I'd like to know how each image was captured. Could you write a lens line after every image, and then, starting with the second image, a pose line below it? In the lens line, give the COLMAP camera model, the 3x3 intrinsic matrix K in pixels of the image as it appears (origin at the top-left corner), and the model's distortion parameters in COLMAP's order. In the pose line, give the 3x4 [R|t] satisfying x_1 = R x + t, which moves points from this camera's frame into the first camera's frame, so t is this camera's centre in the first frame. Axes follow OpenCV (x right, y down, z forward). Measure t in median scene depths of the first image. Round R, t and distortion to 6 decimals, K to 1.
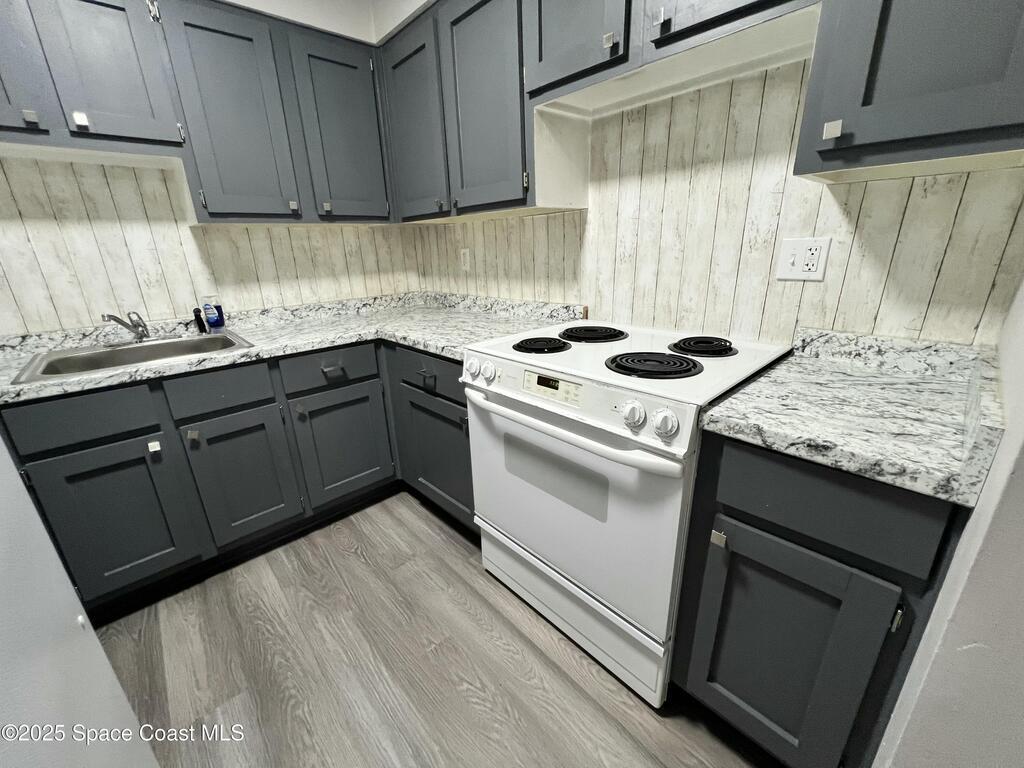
lens RADIAL K [[413.9, 0, 518.8], [0, 413.9, 387.2], [0, 0, 1]] dist [-0.002421, 0.001070]
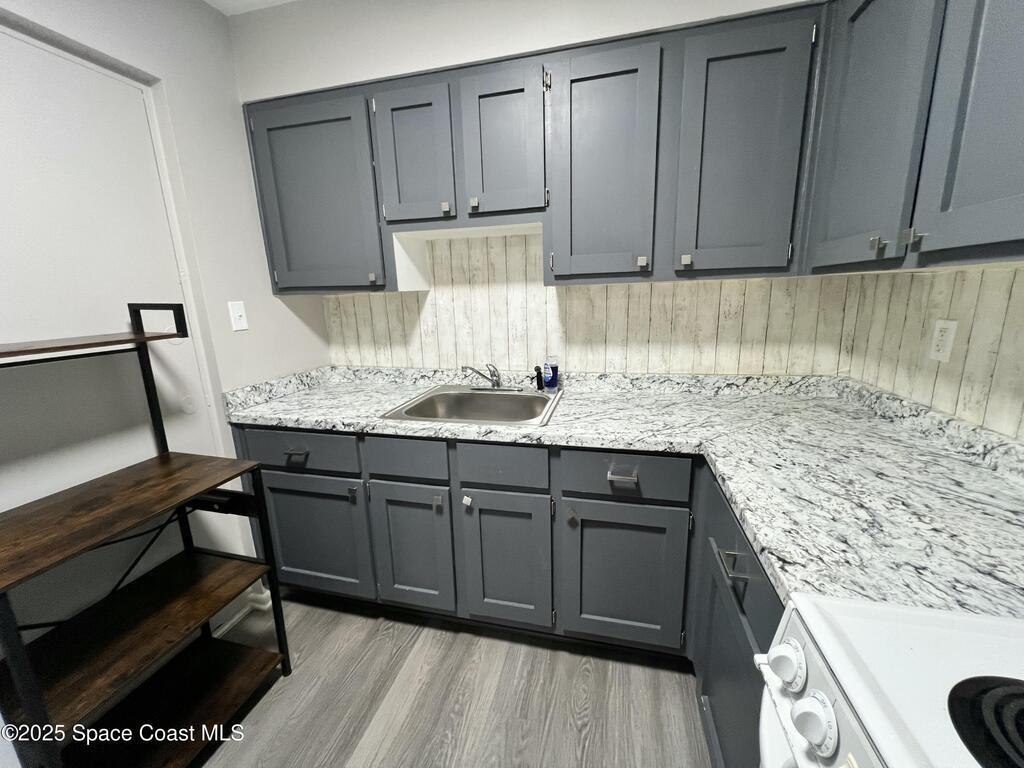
lens RADIAL K [[413.9, 0, 508.9], [0, 413.9, 383.1], [0, 0, 1]] dist [-0.002421, 0.001070]
pose [[0.539677, 0.196171, -0.818697, 0.009590], [-0.261521, 0.963426, 0.058458, -0.187964], [0.800222, 0.182558, 0.571242, 0.372949]]
